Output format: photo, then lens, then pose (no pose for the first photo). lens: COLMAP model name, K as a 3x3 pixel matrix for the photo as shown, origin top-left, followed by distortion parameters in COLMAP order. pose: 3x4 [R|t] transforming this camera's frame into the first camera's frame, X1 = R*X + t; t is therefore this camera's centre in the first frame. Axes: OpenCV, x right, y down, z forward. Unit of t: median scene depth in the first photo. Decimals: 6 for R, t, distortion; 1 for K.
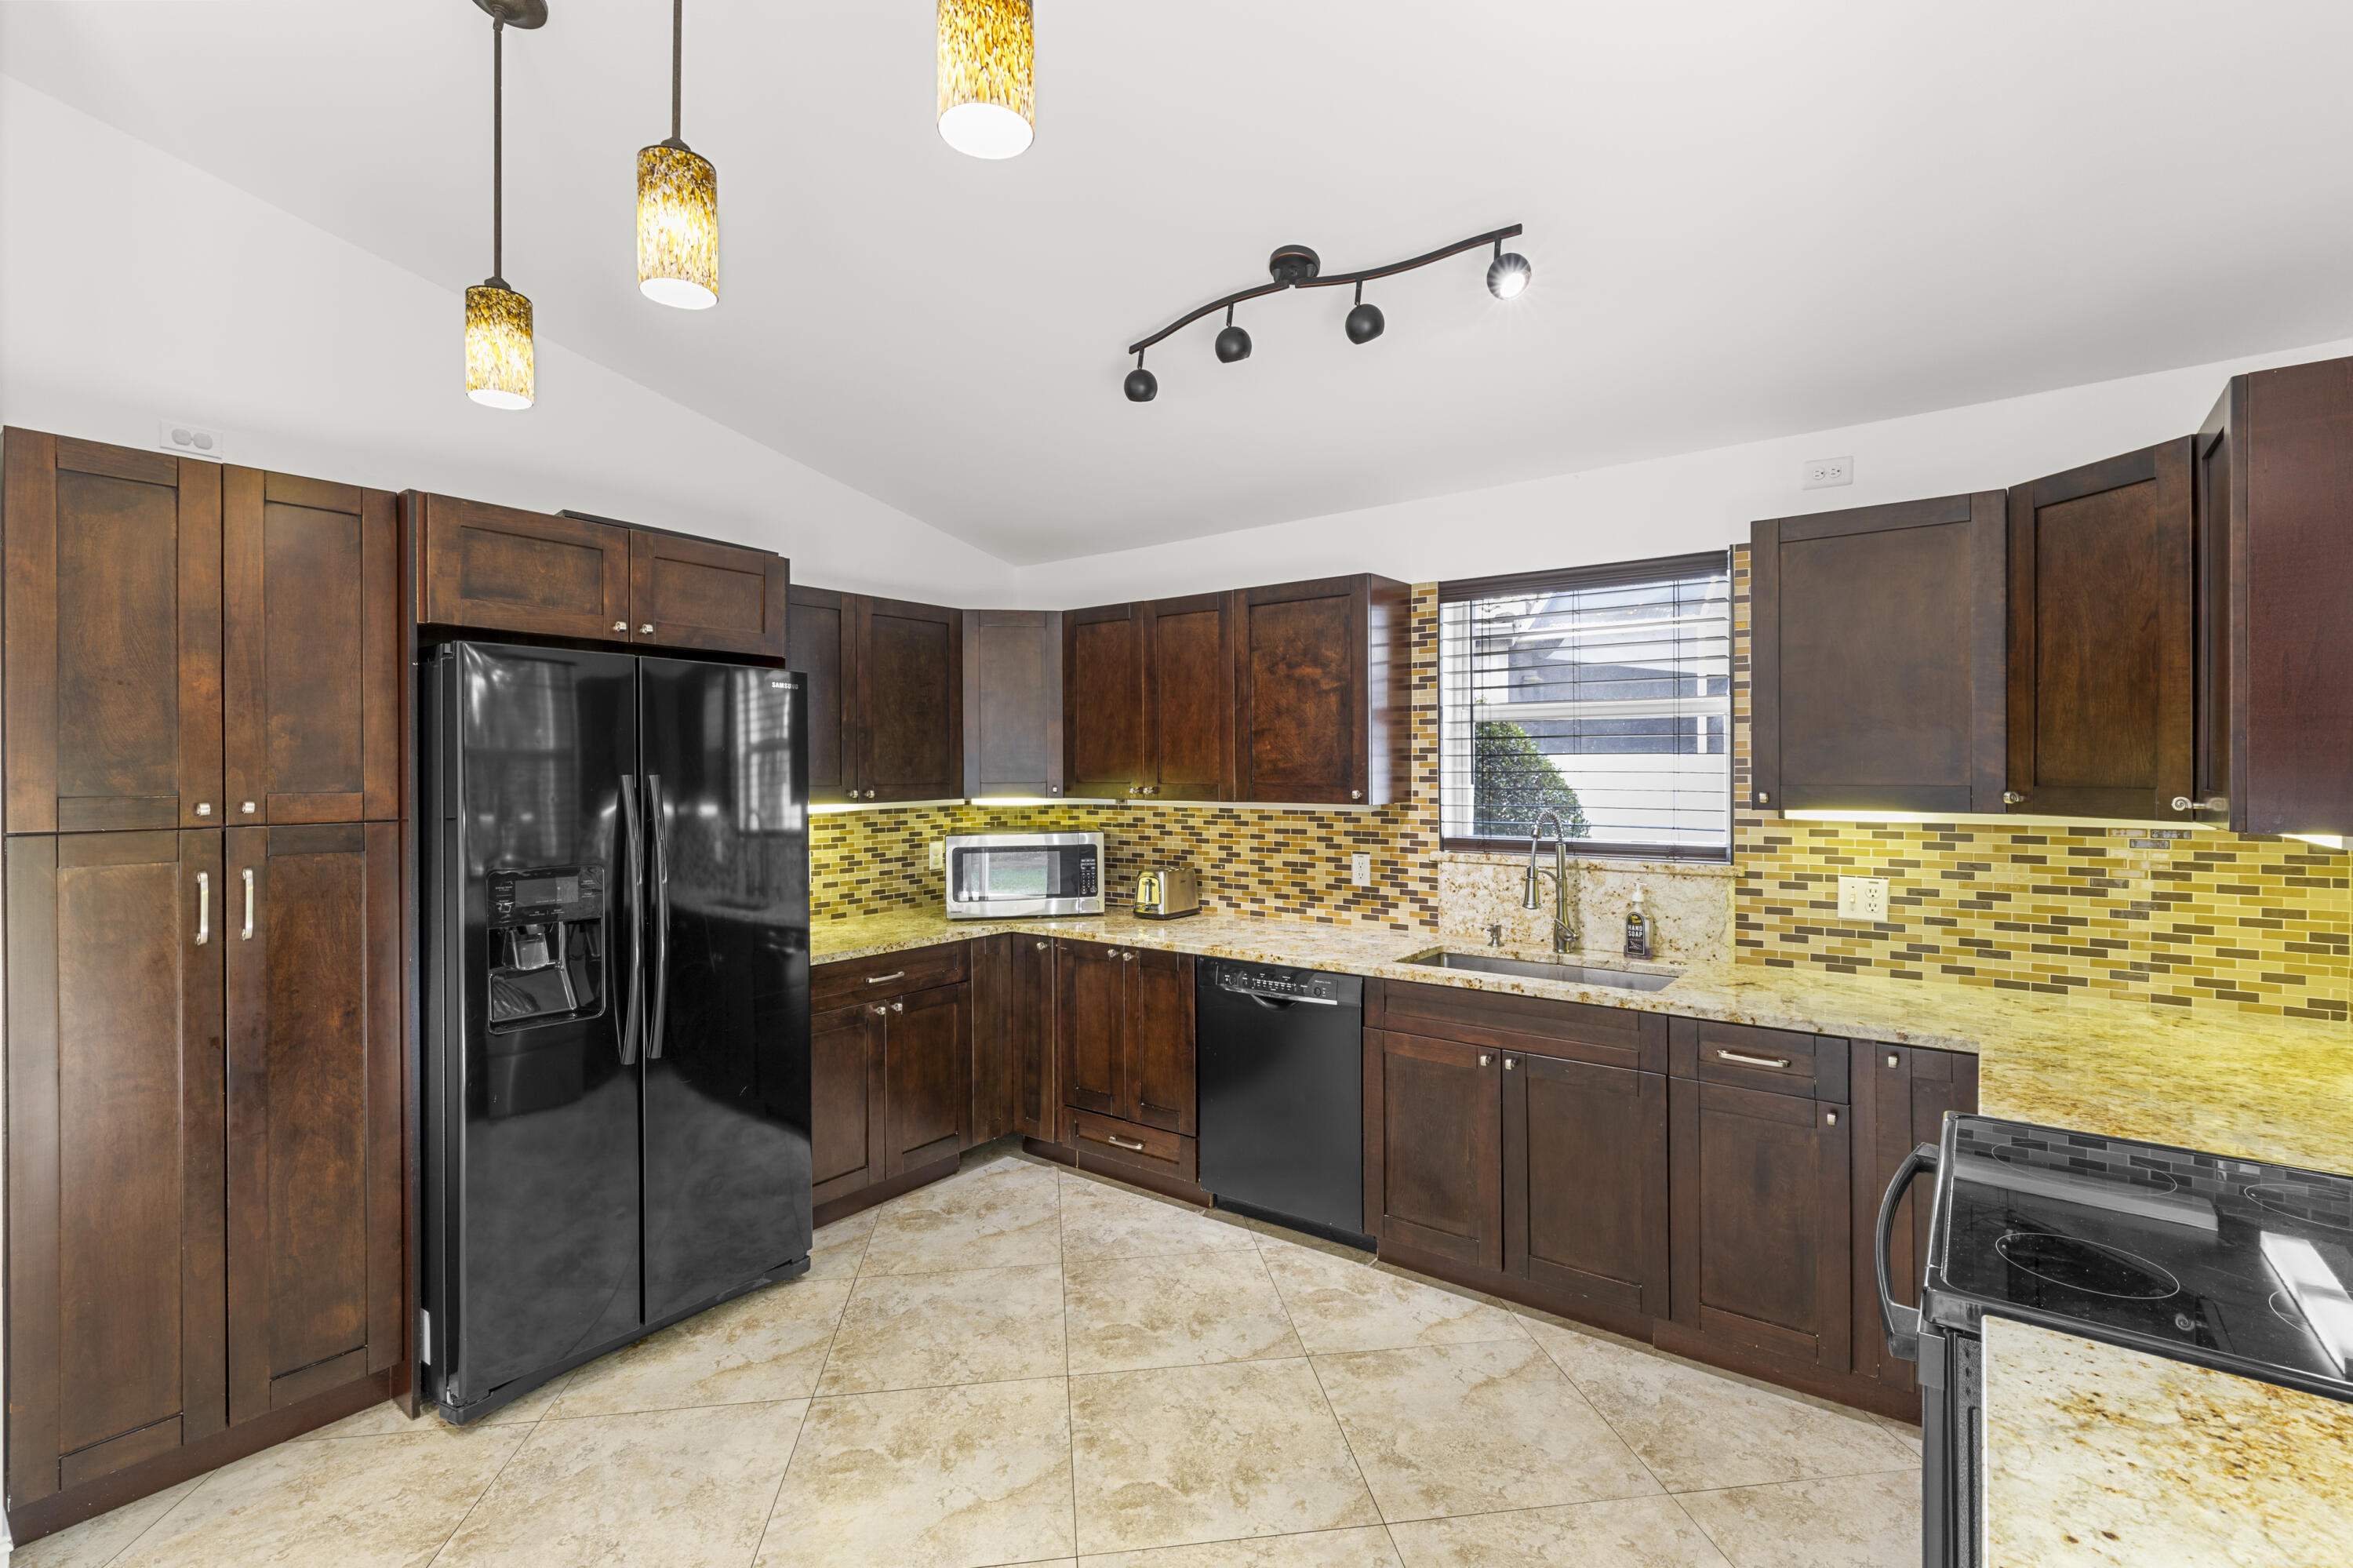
lens RADIAL K [[1054.8, 0, 1176.9], [0, 1054.8, 769.1], [0, 0, 1]] dist [0.003908, -0.000701]
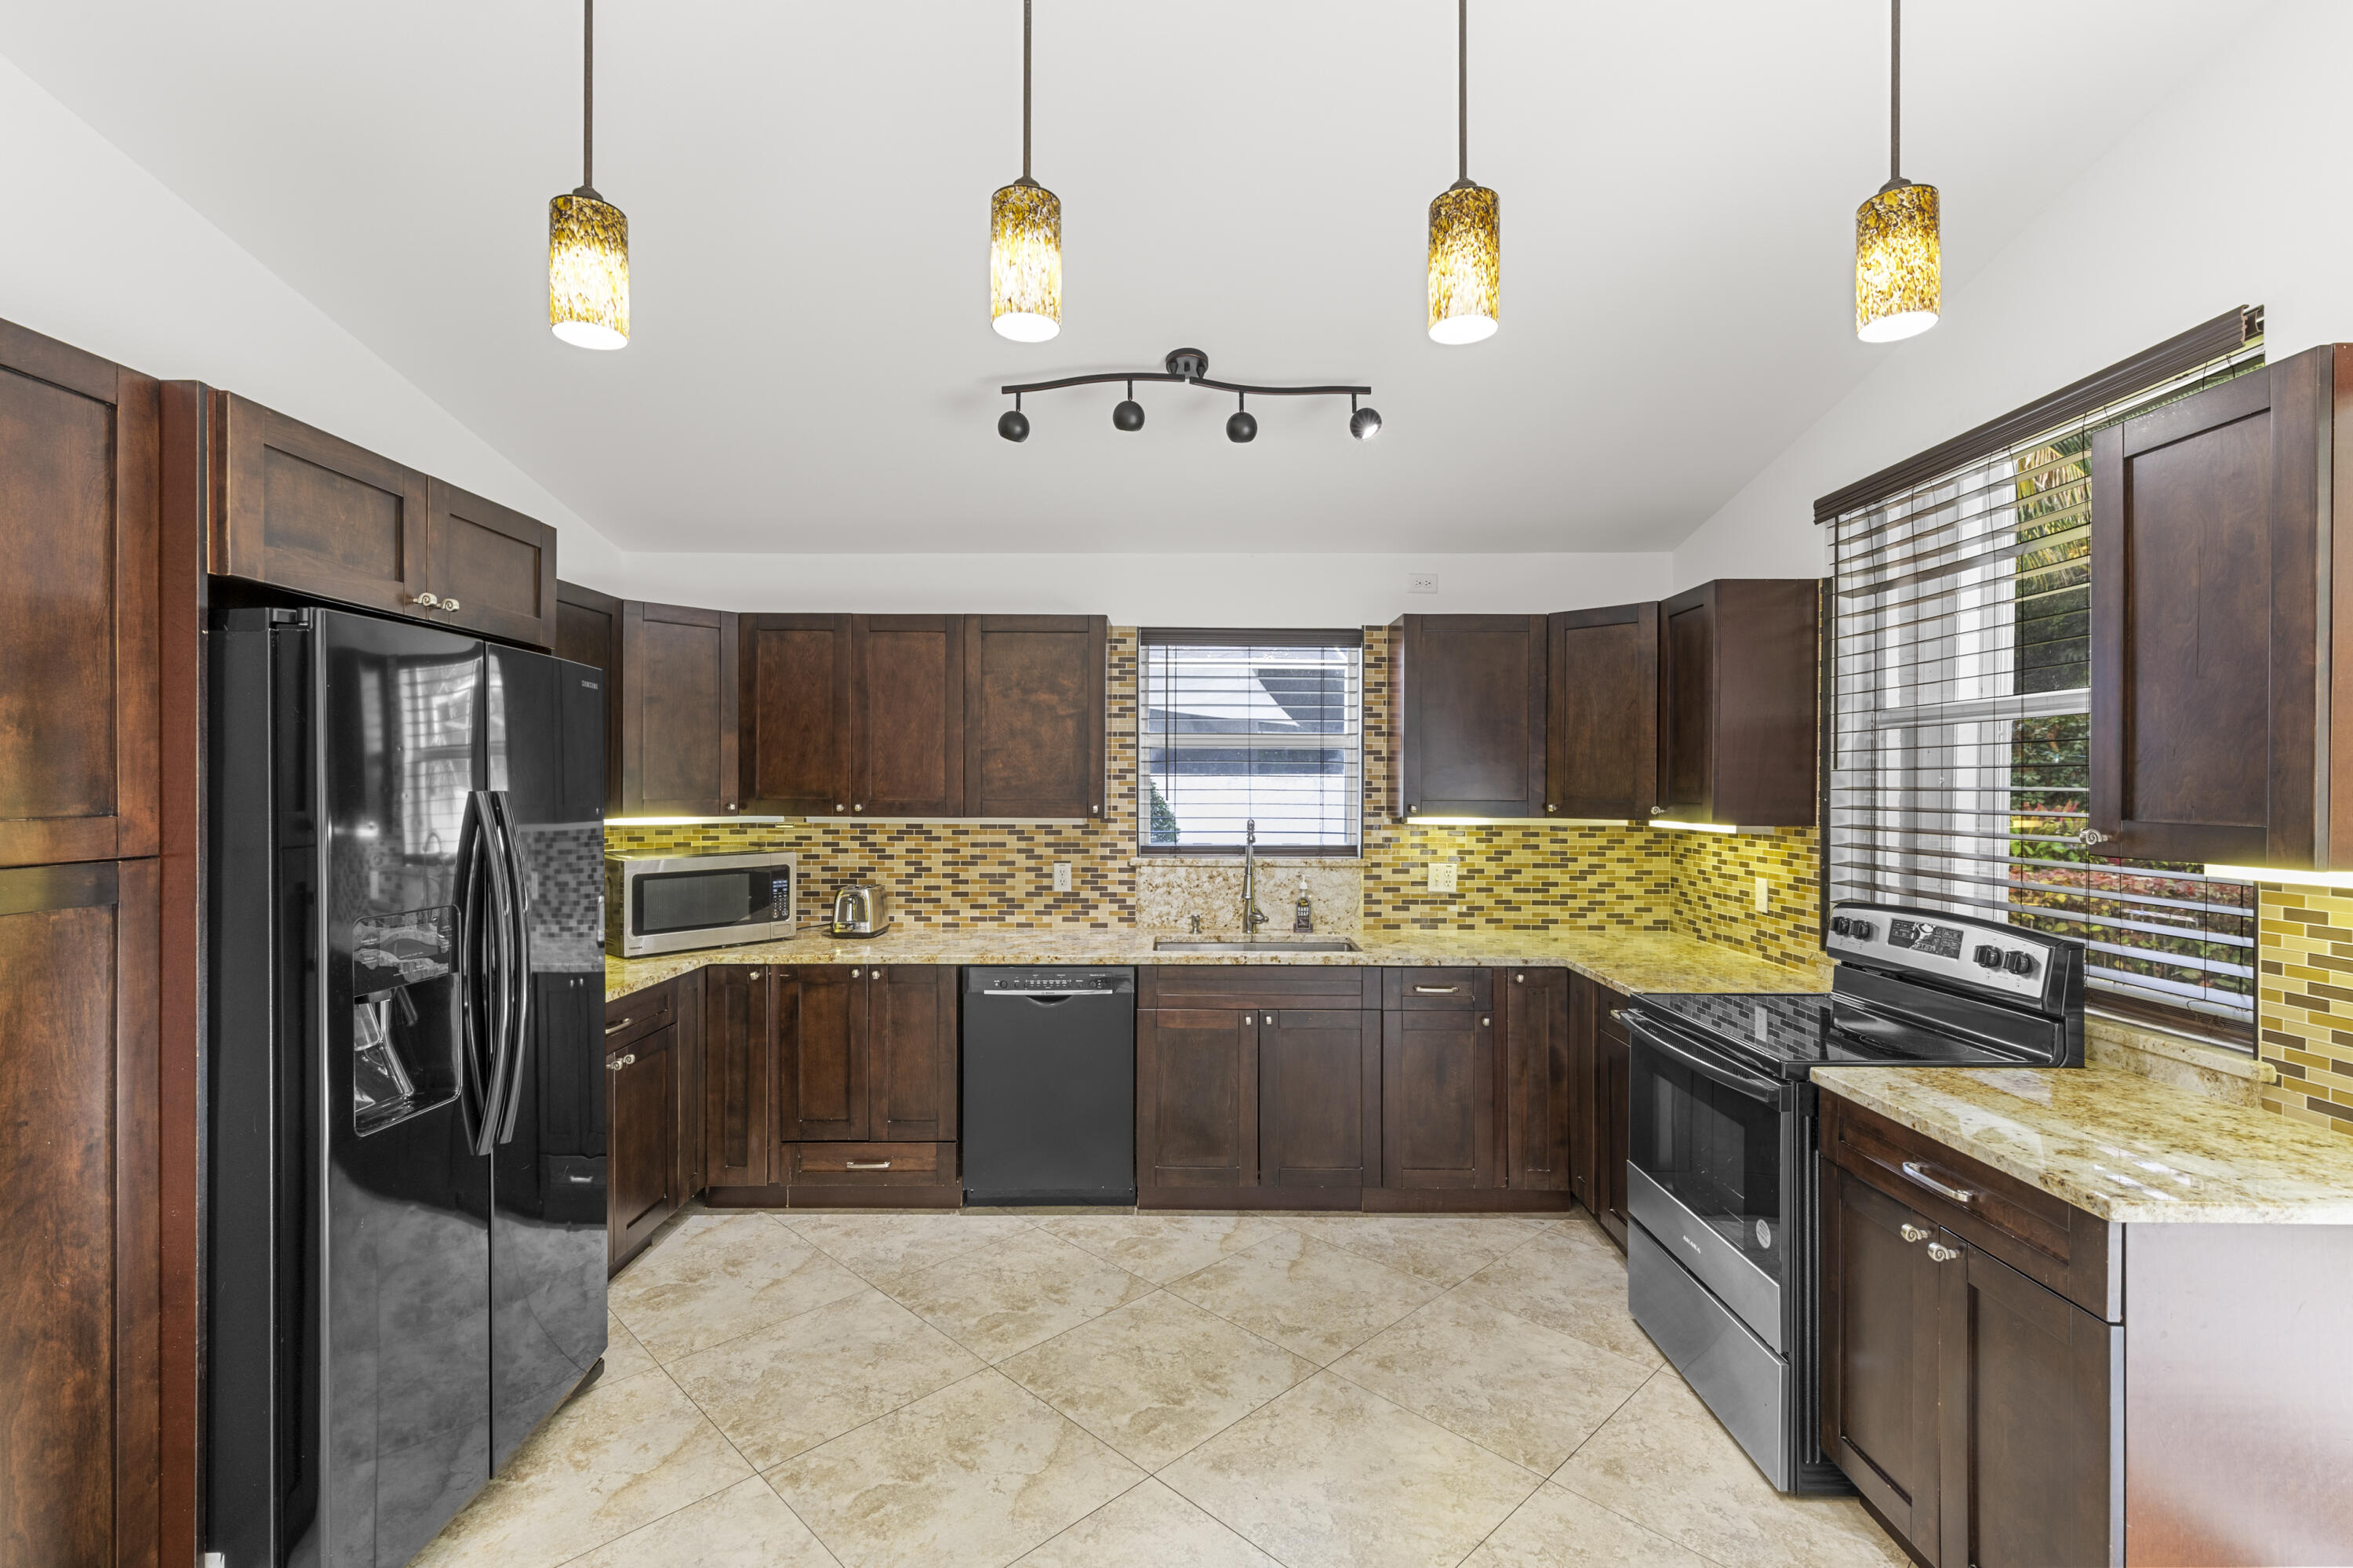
lens RADIAL K [[1058.9, 0, 1176.5], [0, 1058.9, 784.0], [0, 0, 1]] dist [0.004973, -0.000506]
pose [[0.802509, 0.006638, 0.596603, -0.458371], [-0.006434, 0.999976, -0.002472, -0.000906], [-0.596605, -0.001855, 0.802533, 0.037142]]
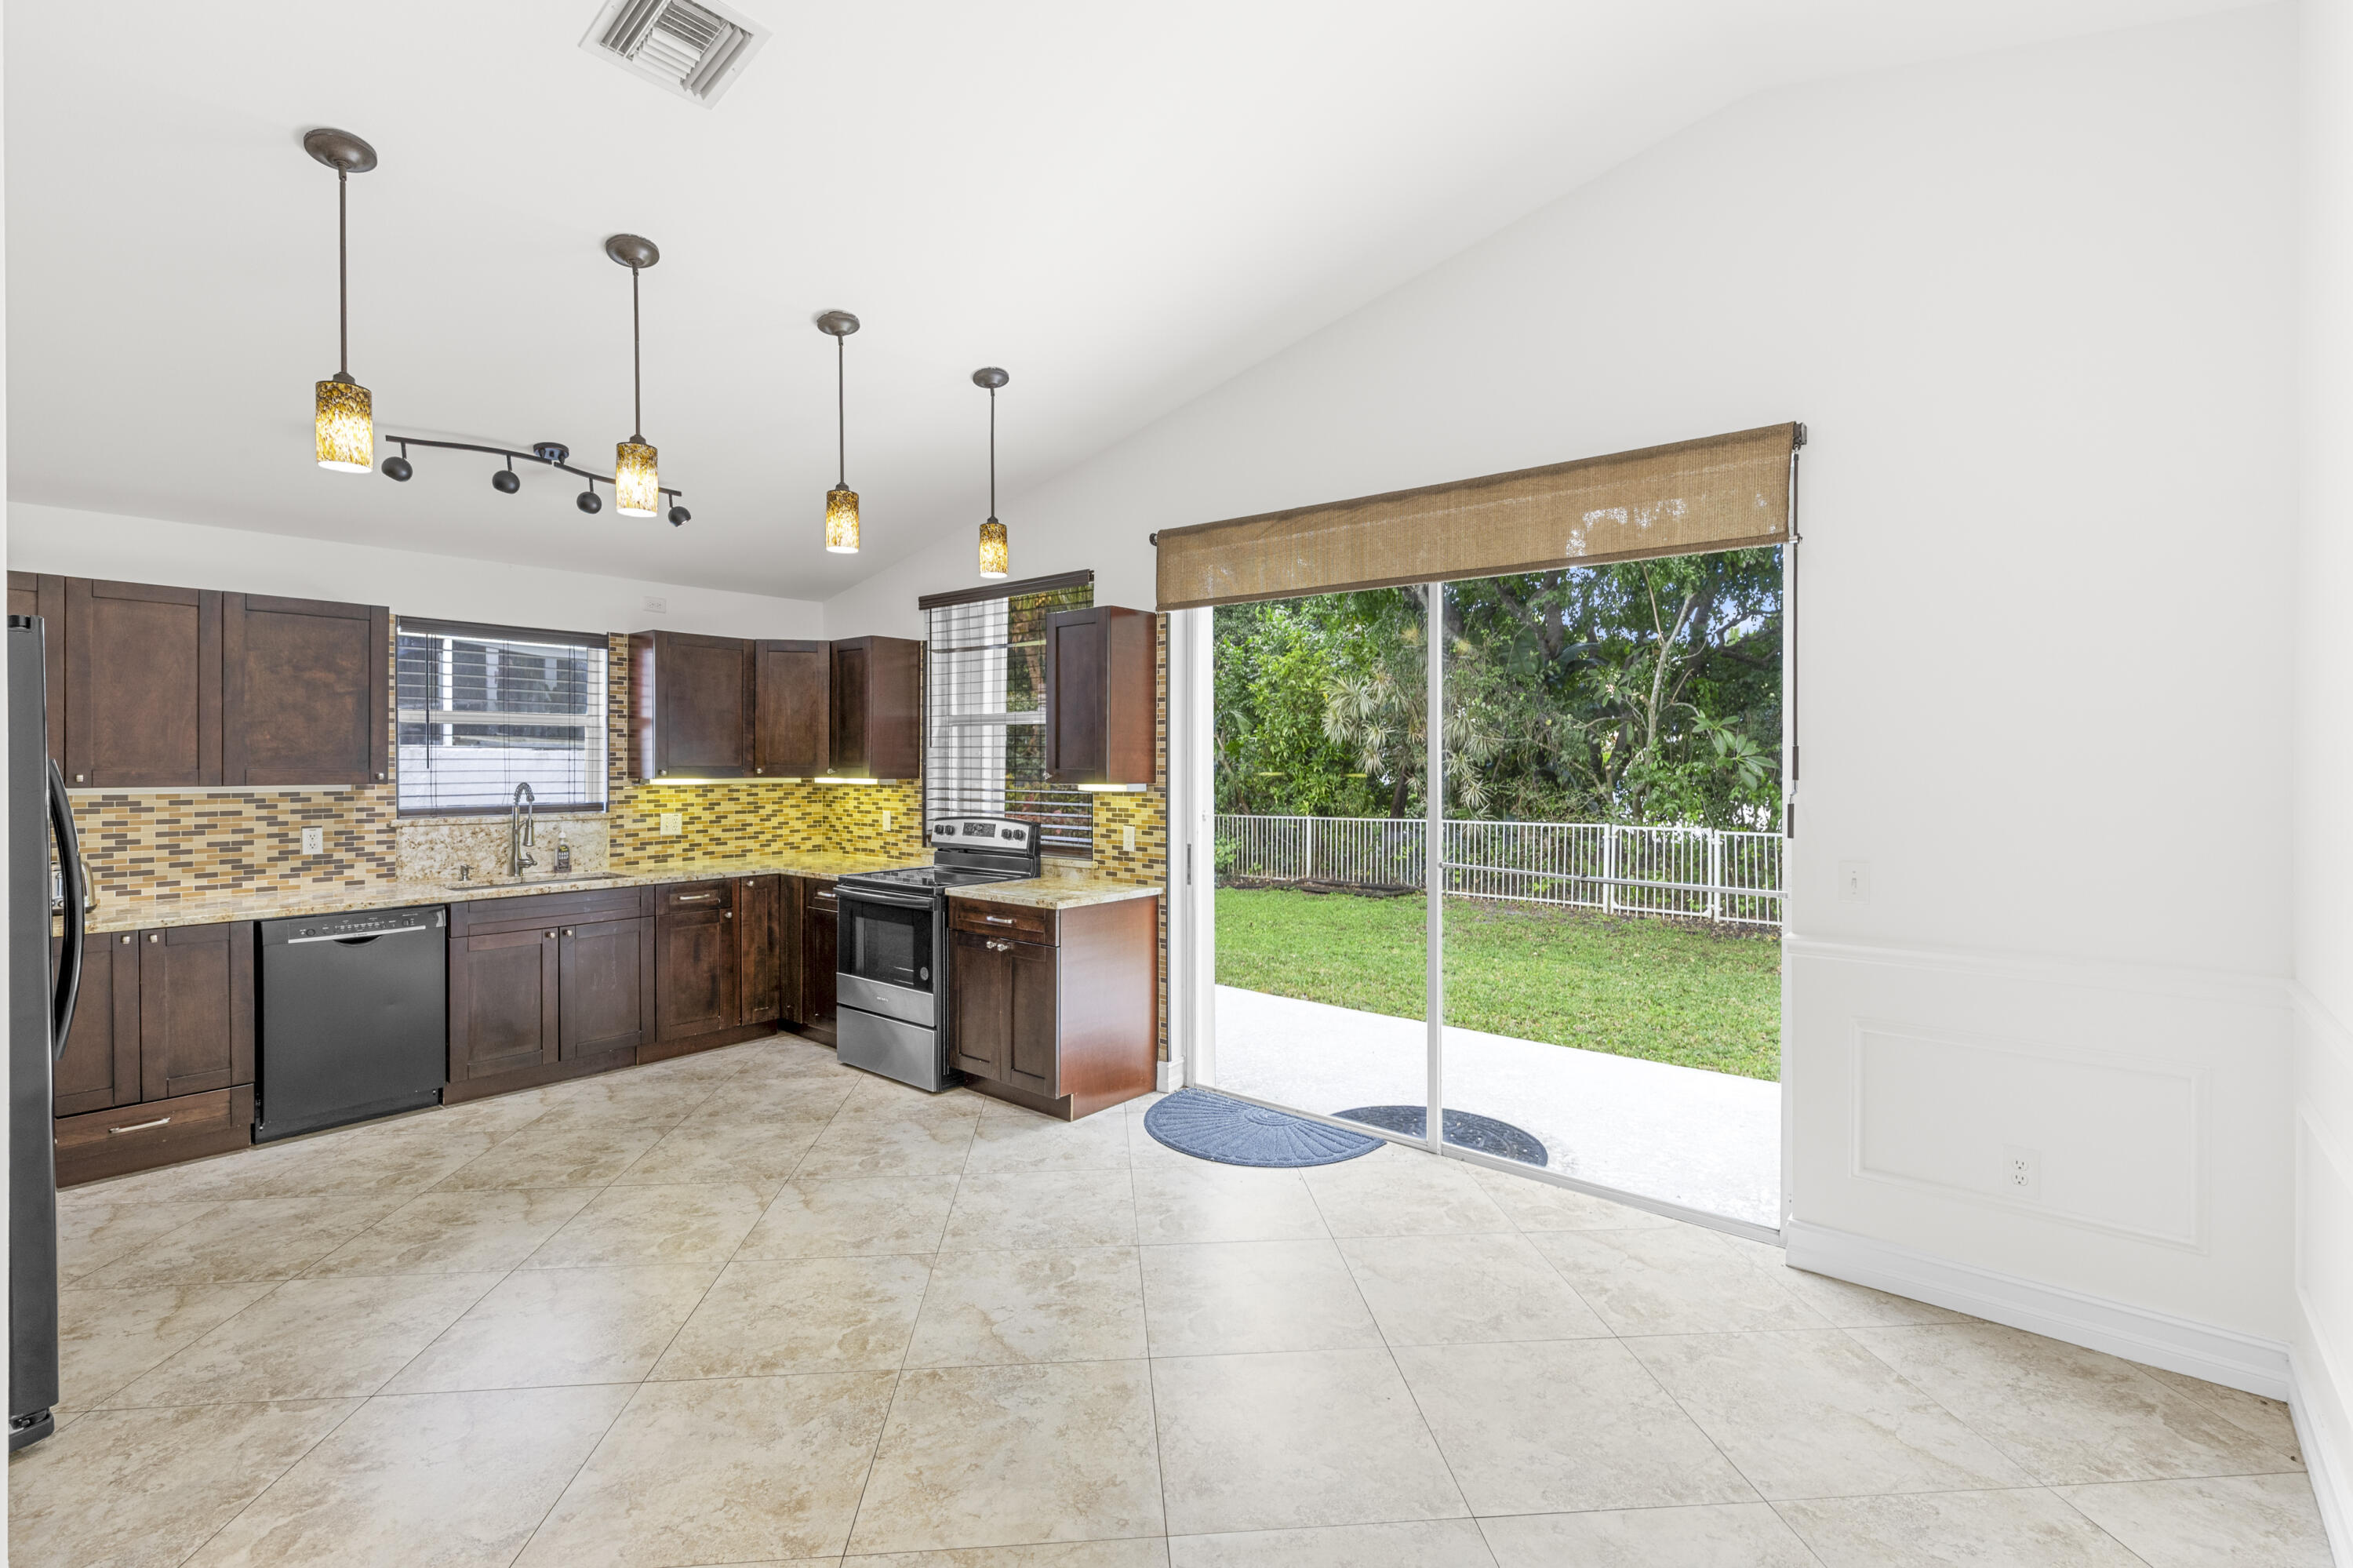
lens RADIAL K [[1056.9, 0, 1181.2], [0, 1056.9, 765.3], [0, 0, 1]] dist [0.000951, -0.000397]
pose [[0.052806, -0.001923, 0.998603, -1.122155], [-0.002794, 0.999994, 0.002073, 0.005094], [-0.998601, -0.002899, 0.052800, -0.052741]]
